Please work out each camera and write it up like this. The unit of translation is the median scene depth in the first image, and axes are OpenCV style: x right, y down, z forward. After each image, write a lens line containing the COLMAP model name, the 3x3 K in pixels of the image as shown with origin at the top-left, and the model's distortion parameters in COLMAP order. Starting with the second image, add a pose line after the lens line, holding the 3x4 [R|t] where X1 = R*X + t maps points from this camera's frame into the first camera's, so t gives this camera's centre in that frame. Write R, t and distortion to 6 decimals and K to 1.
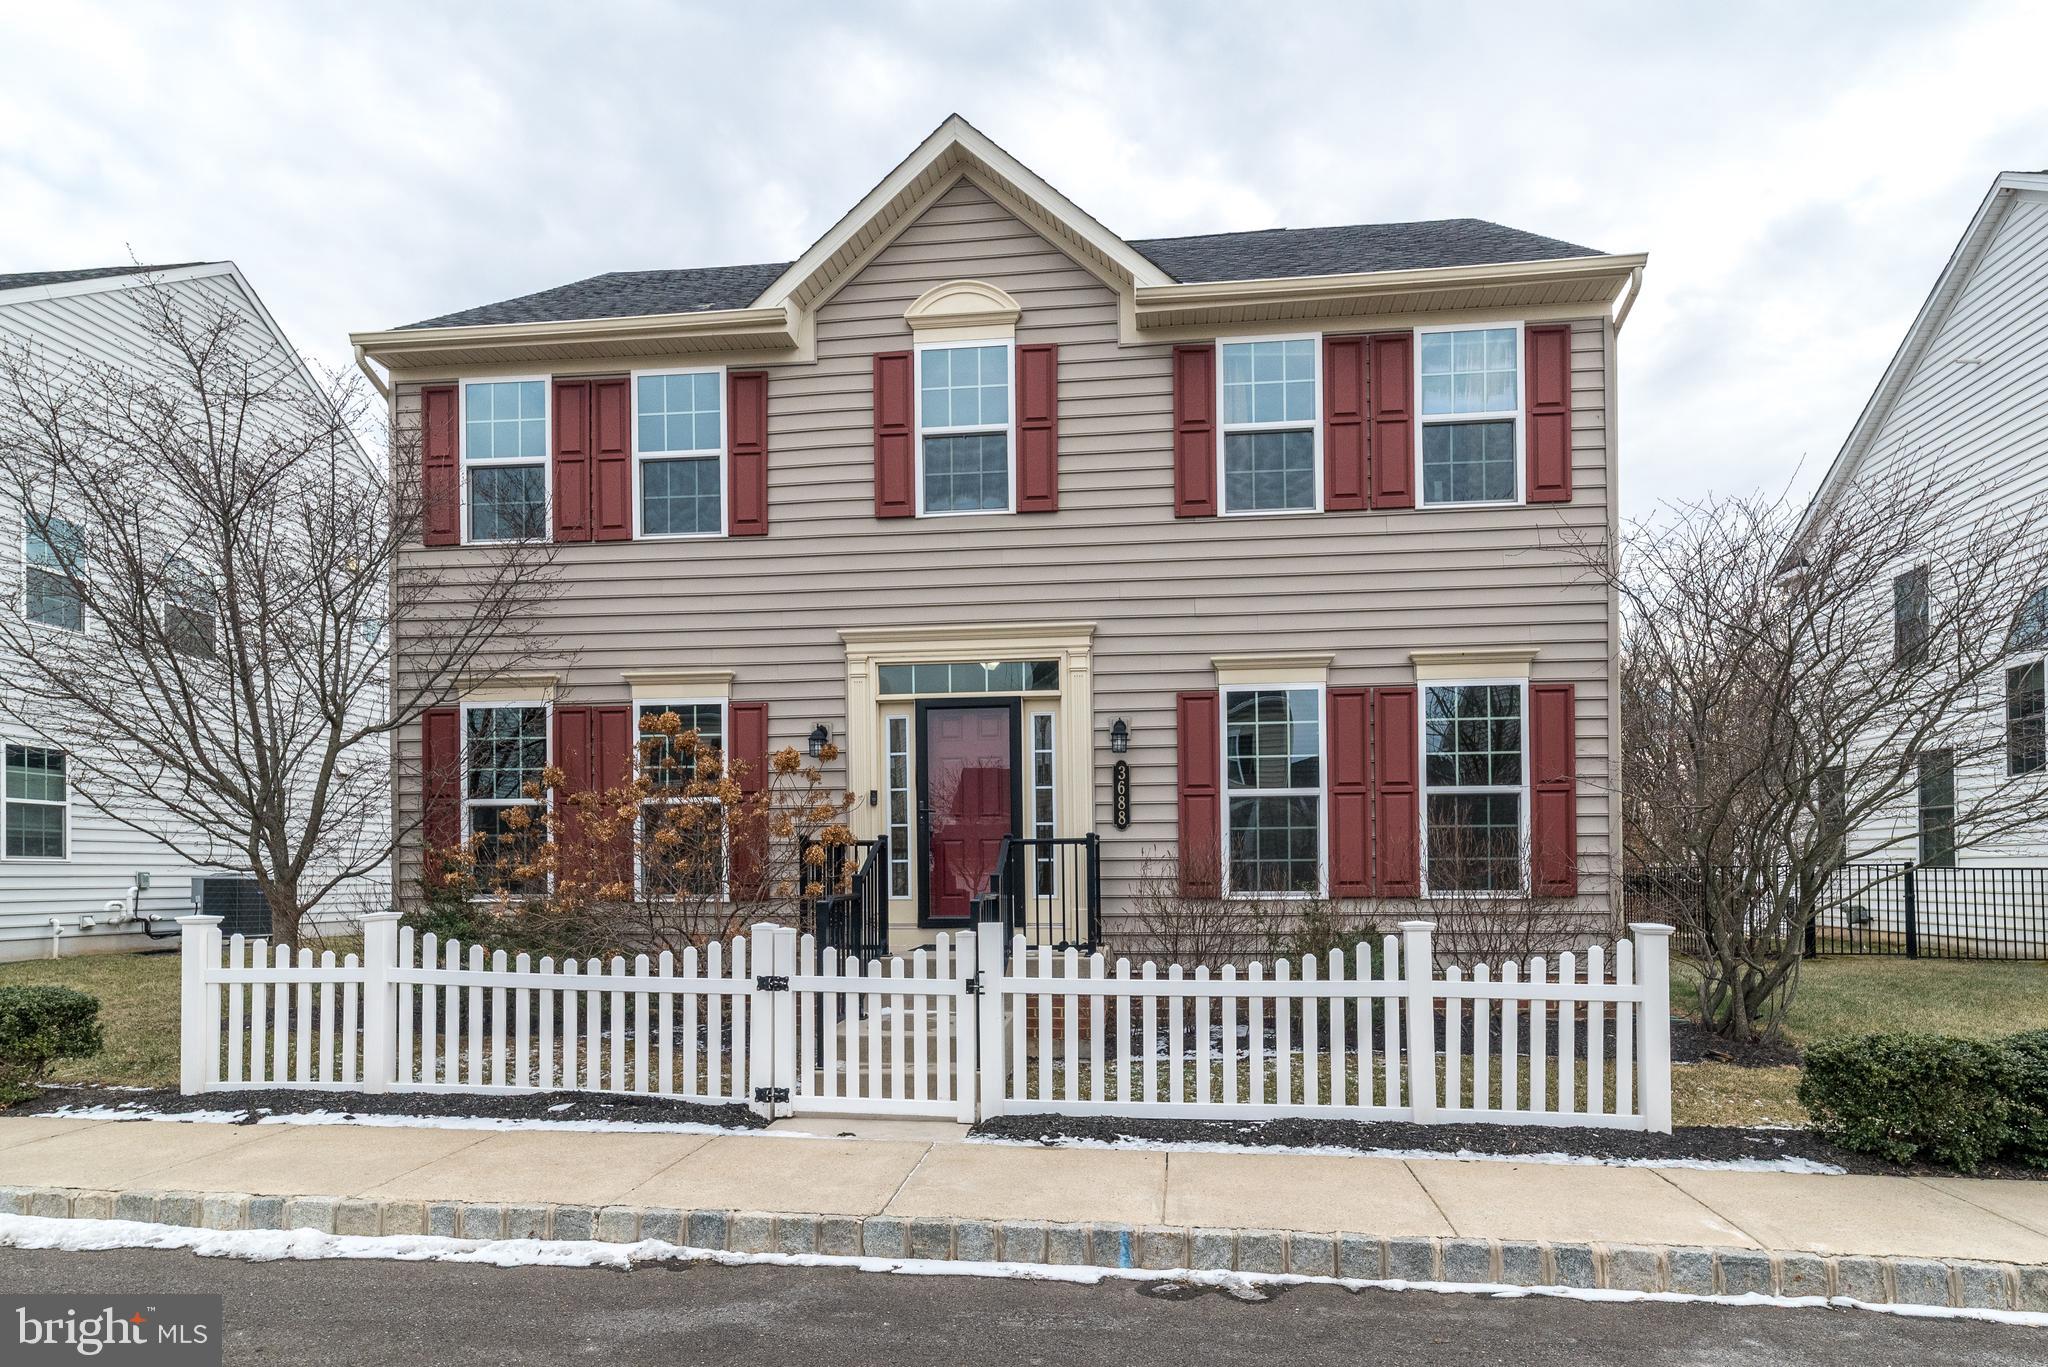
lens RADIAL K [[906.8, 0, 895.5], [0, 906.8, 777.9], [0, 0, 1]] dist [0.009173, -0.001746]
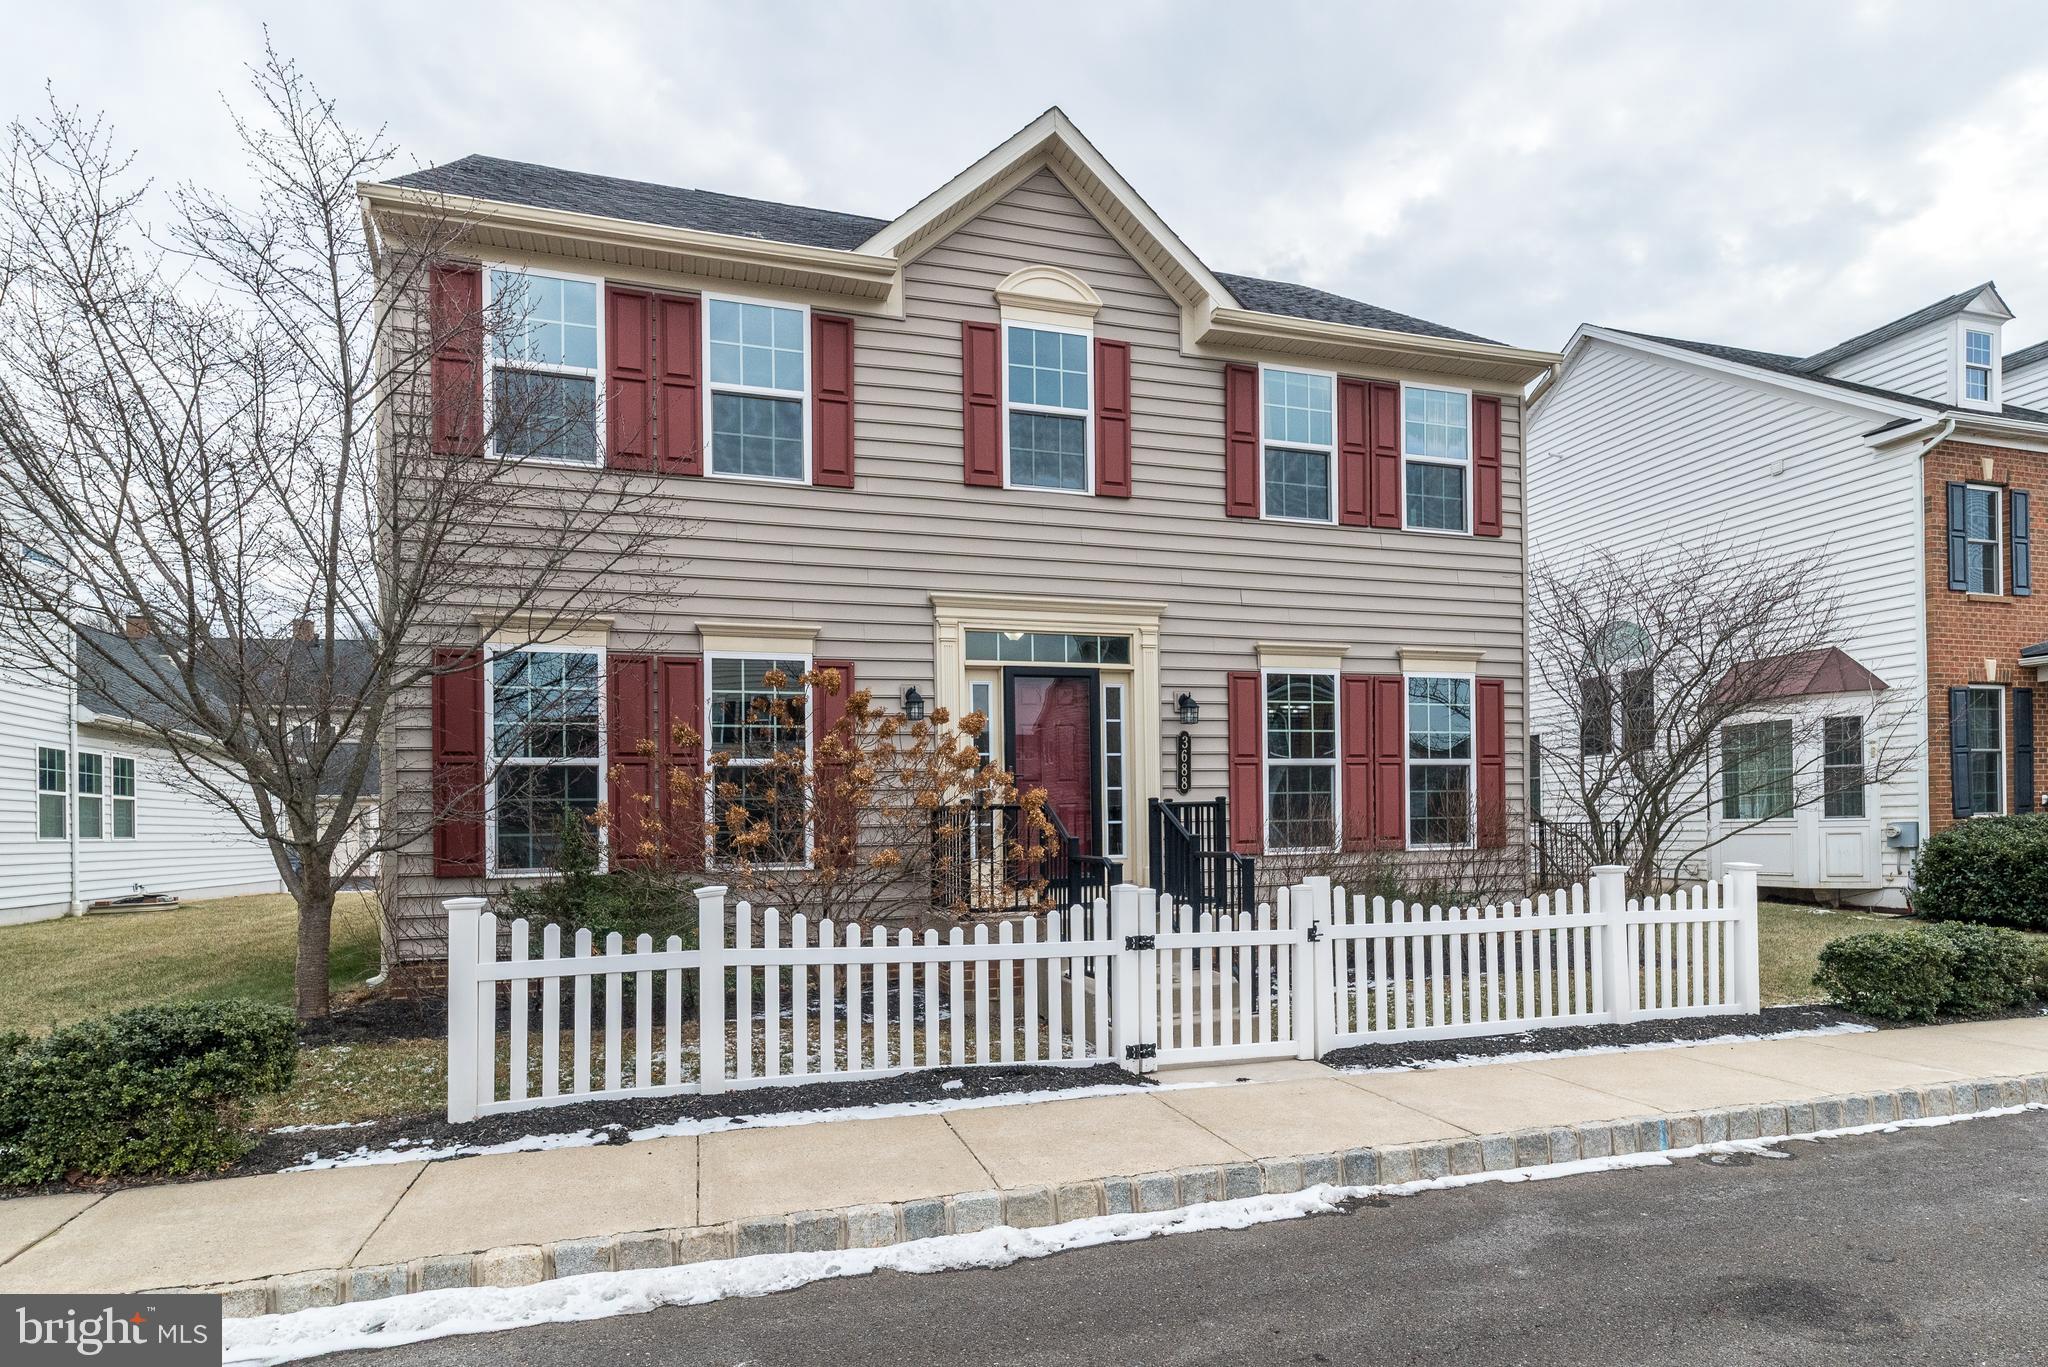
lens RADIAL K [[906.8, 0, 941.2], [0, 906.8, 742.3], [0, 0, 1]] dist [0.009173, -0.001746]
pose [[0.940875, 0.020313, 0.338145, -0.416218], [-0.019033, 0.999794, -0.007102, 0.007764], [-0.338220, 0.000247, 0.941067, 0.068232]]
